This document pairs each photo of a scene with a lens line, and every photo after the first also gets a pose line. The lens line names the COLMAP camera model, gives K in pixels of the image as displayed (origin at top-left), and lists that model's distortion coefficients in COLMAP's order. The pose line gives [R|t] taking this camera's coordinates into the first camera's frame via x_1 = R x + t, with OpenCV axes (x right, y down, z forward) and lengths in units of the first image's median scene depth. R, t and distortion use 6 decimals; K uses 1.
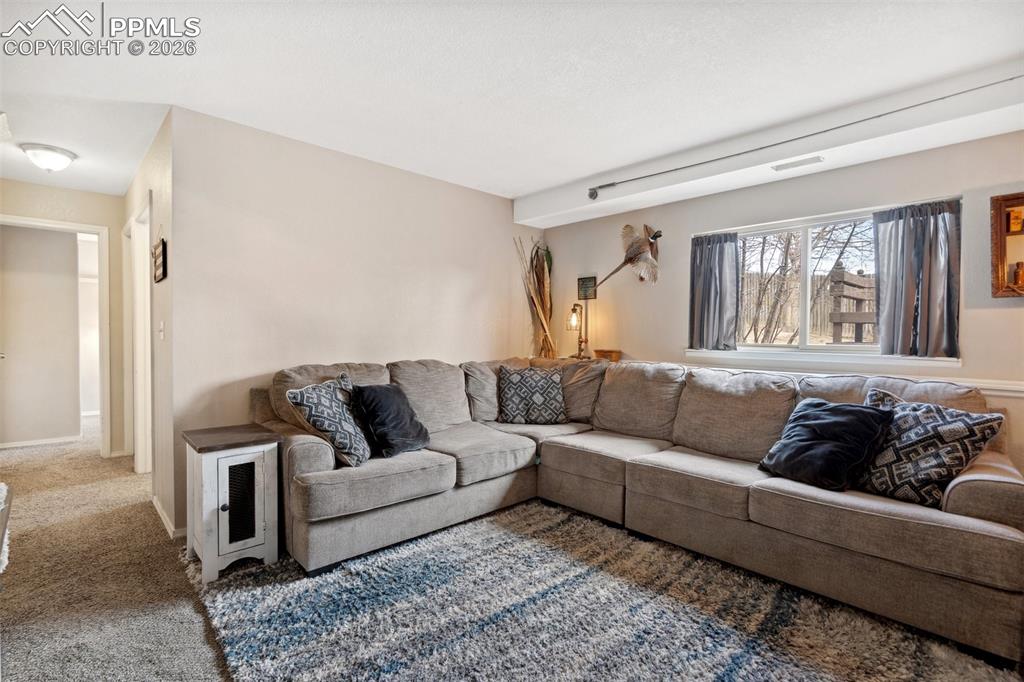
lens RADIAL K [[474.7, 0, 509.0], [0, 474.7, 344.4], [0, 0, 1]] dist [-0.000702, 0.002160]
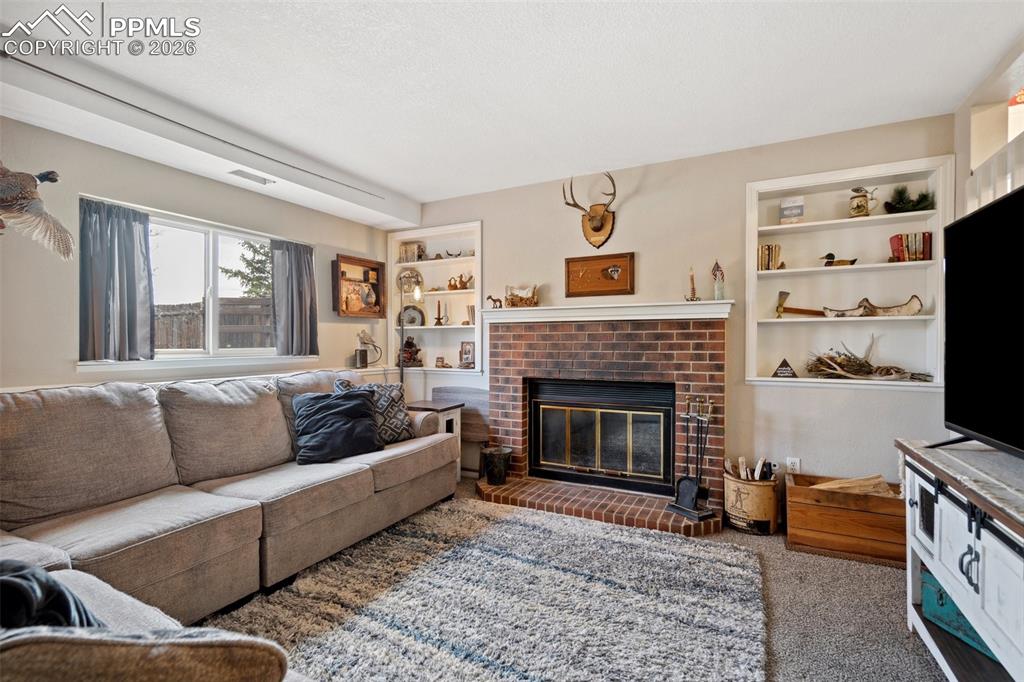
lens RADIAL K [[474.7, 0, 510.3], [0, 474.7, 341.7], [0, 0, 1]] dist [-0.000702, 0.002160]
pose [[-0.325715, -0.010284, 0.945412, -0.647716], [0.018461, 0.999681, 0.017235, -0.026592], [-0.945288, 0.023067, -0.325421, 0.908695]]
